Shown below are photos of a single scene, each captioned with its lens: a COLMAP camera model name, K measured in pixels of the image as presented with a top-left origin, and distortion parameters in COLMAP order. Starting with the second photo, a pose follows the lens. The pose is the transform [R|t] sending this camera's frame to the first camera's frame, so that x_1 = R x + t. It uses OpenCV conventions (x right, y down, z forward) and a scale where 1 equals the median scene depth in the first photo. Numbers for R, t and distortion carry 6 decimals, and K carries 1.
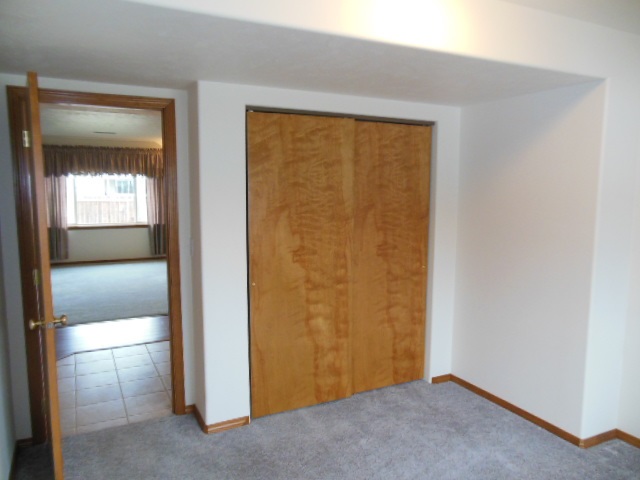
lens RADIAL K [[493.4, 0, 320.7], [0, 493.4, 239.6], [0, 0, 1]] dist [-0.034371, -0.002496]
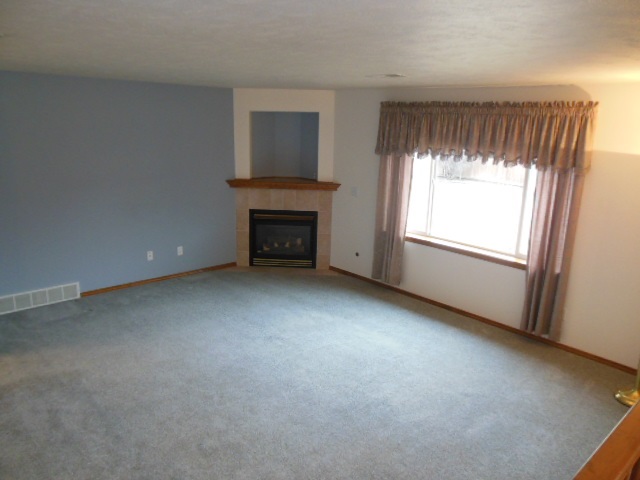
lens RADIAL K [[493.4, 0, 320.0], [0, 493.4, 242.8], [0, 0, 1]] dist [-0.034371, -0.002496]
pose [[0.278248, 0.218363, -0.935359, 0.037344], [-0.145785, 0.972134, 0.183581, -0.114994], [0.949381, 0.085280, 0.302328, 0.695219]]
